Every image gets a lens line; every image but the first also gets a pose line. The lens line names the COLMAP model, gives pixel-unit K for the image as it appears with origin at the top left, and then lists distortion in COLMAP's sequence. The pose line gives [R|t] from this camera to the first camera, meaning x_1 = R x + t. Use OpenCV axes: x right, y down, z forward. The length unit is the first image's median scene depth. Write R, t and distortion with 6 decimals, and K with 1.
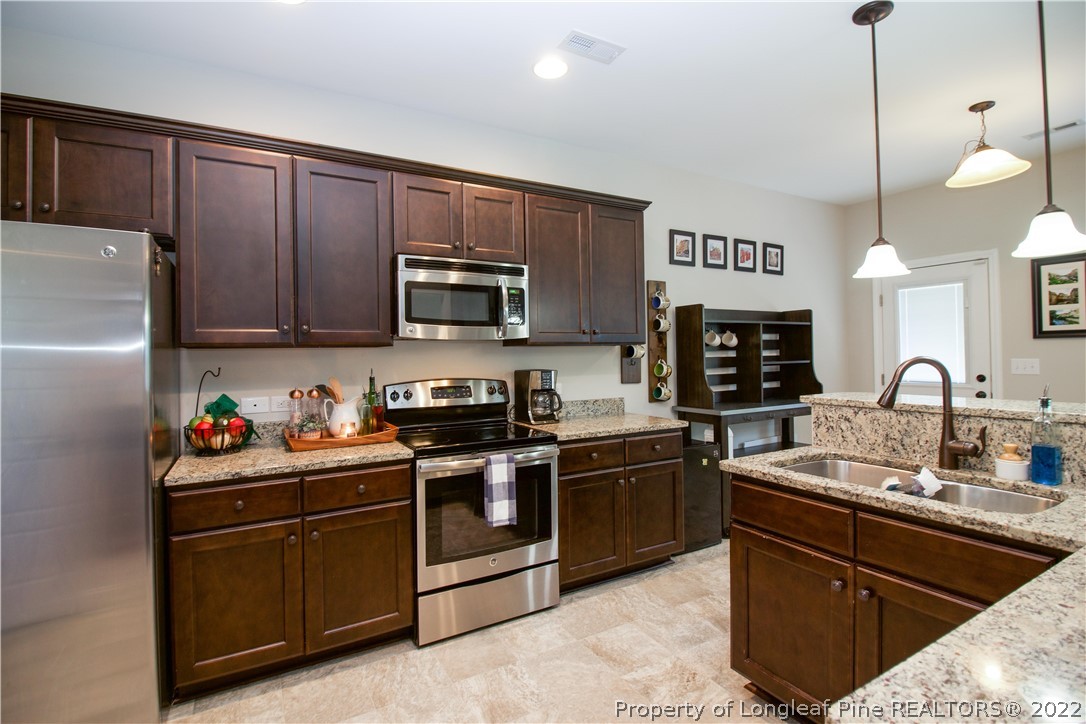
lens RADIAL K [[501.6, 0, 529.0], [0, 501.6, 351.0], [0, 0, 1]] dist [0.000971, -0.013032]
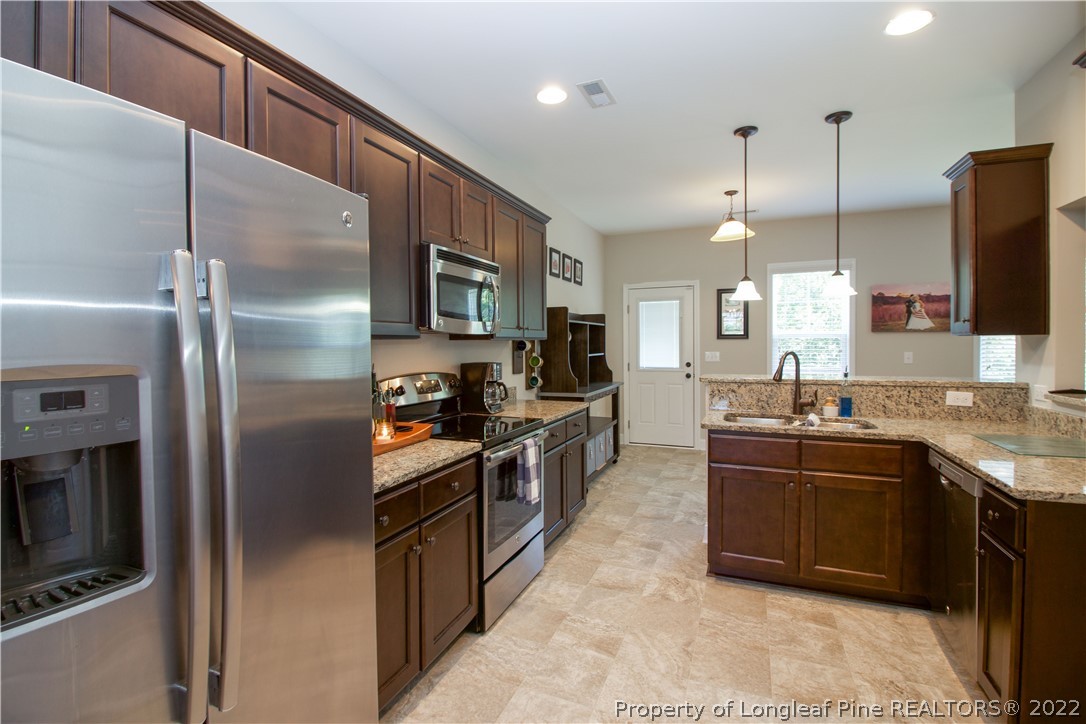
lens RADIAL K [[510.6, 0, 527.6], [0, 510.6, 350.0], [0, 0, 1]] dist [0.002010, -0.014076]
pose [[0.791298, 0.001159, 0.611429, -0.598101], [-0.009453, 0.999902, 0.010338, -0.001102], [-0.611357, -0.013960, 0.791232, 0.094606]]
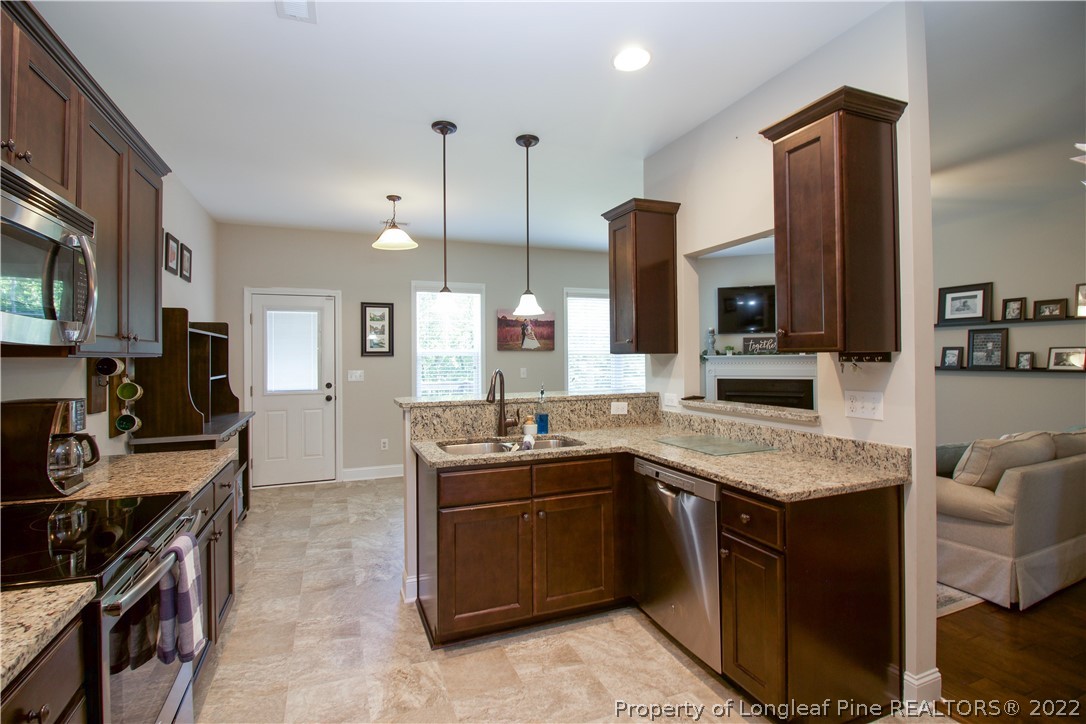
lens RADIAL K [[501.6, 0, 529.0], [0, 501.6, 351.0], [0, 0, 1]] dist [0.000971, -0.013032]
pose [[0.131799, 0.026534, 0.990921, -0.485831], [-0.000987, 0.999645, -0.026637, -0.003060], [-0.991276, 0.002533, 0.131778, 0.406066]]
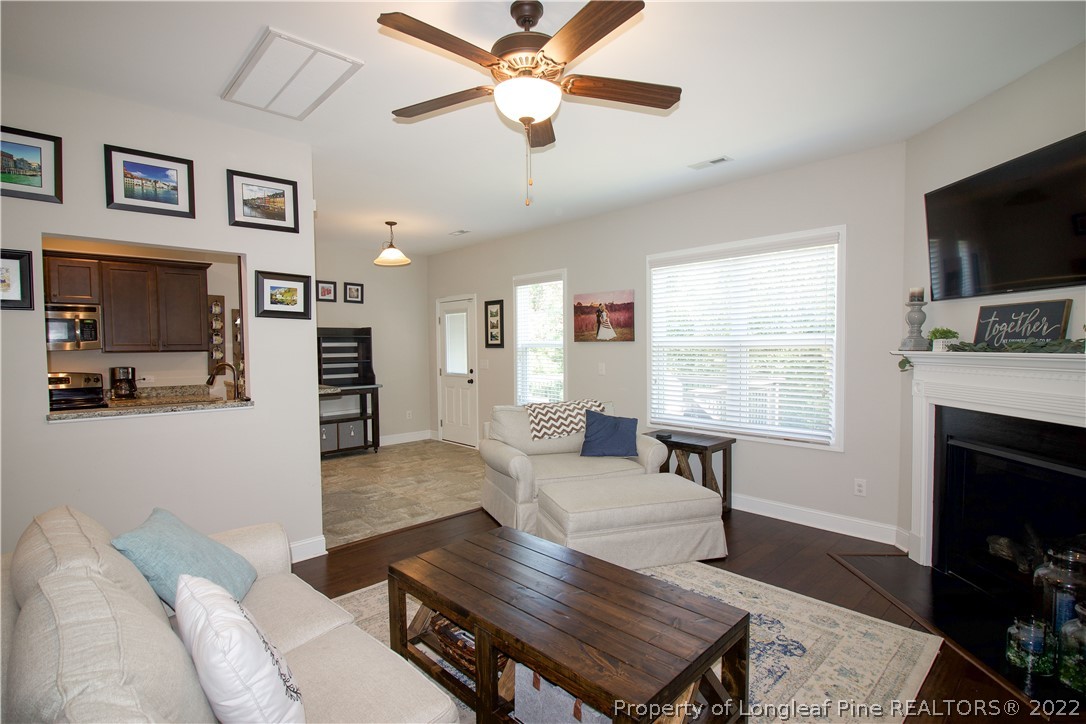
lens RADIAL K [[522.2, 0, 529.5], [0, 522.2, 366.1], [0, 0, 1]] dist [0.004012, -0.010739]
pose [[0.969284, -0.002539, 0.245931, 0.927954], [-0.008419, 0.999018, 0.043495, -0.054579], [-0.245800, -0.044229, 0.968311, -1.012433]]
